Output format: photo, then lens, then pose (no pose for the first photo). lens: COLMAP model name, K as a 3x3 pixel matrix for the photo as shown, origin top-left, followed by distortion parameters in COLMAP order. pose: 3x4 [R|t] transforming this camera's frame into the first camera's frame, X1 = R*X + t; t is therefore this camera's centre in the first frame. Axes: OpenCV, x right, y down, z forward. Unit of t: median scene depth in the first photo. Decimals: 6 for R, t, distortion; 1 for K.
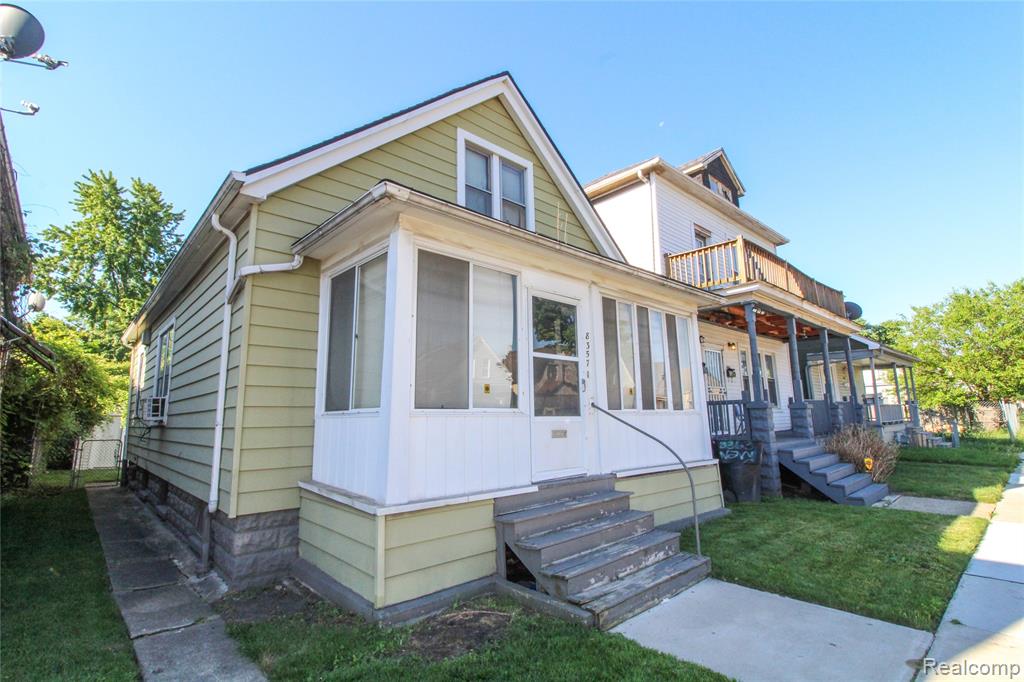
lens RADIAL K [[488.7, 0, 508.7], [0, 488.7, 334.4], [0, 0, 1]] dist [-0.007449, -0.003729]
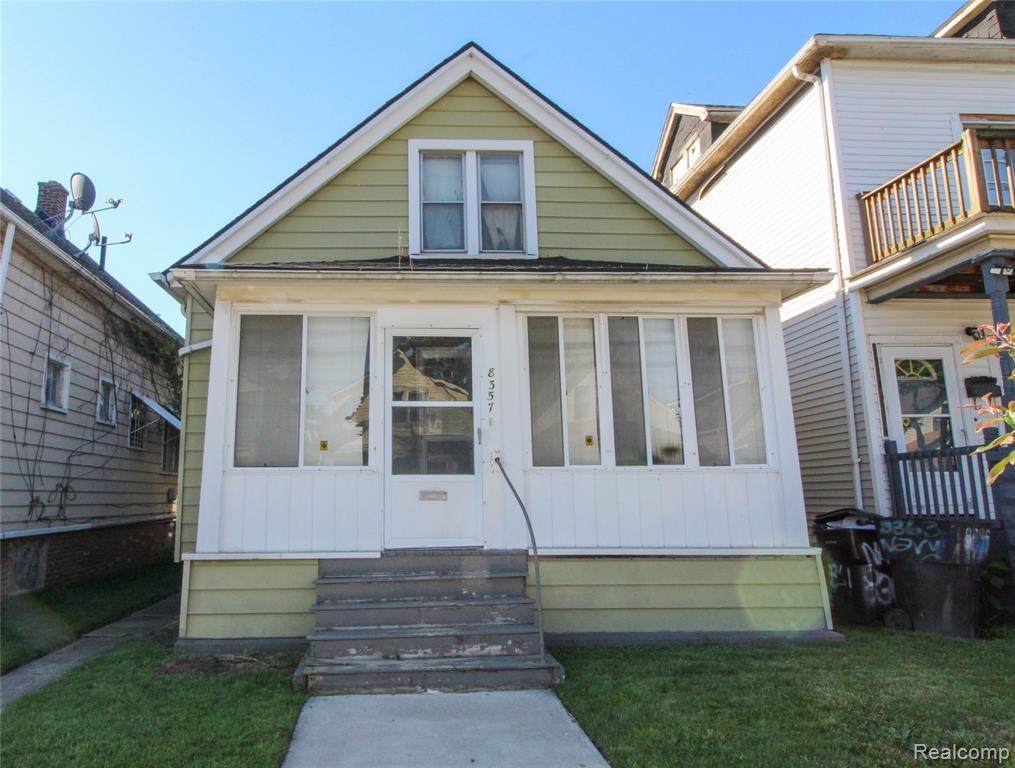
lens RADIAL K [[692.9, 0, 416.8], [0, 692.9, 384.1], [0, 0, 1]] dist [-0.004503, 0.002549]
pose [[0.762080, -0.092019, -0.640910, 0.791993], [0.104916, 0.994318, -0.018007, 0.029234], [0.638926, -0.053519, 0.767404, 0.072220]]
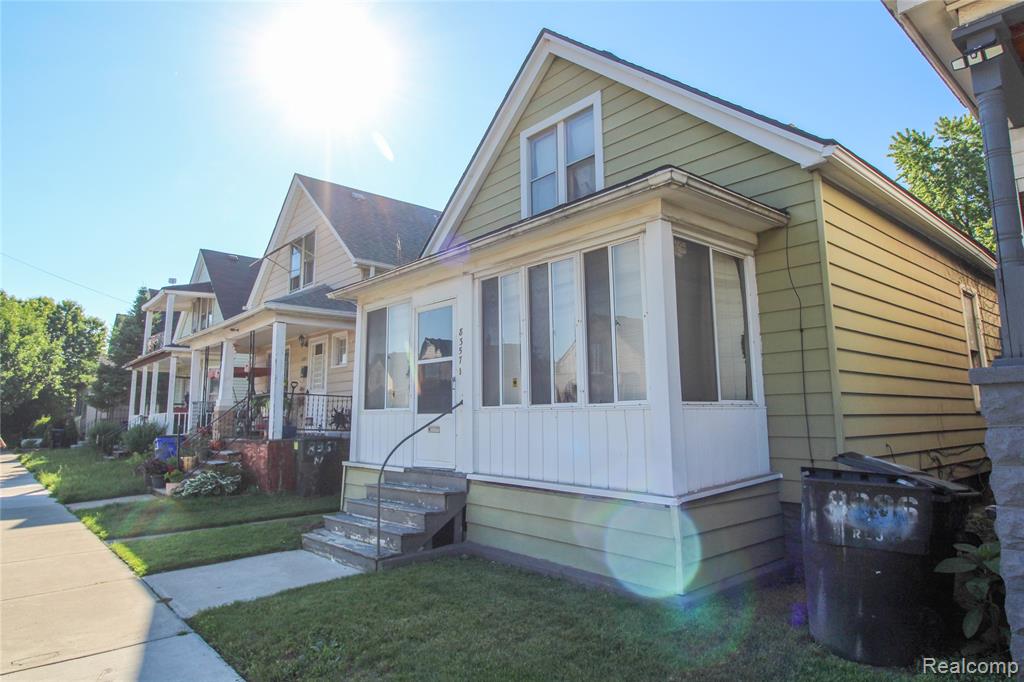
lens RADIAL K [[615.3, 0, 517.1], [0, 615.3, 336.7], [0, 0, 1]] dist [-0.009731, 0.002811]
pose [[-0.022541, -0.110720, -0.993596, 1.402851], [0.183442, 0.976517, -0.112979, 0.175046], [0.982772, -0.184813, -0.001701, 1.128489]]
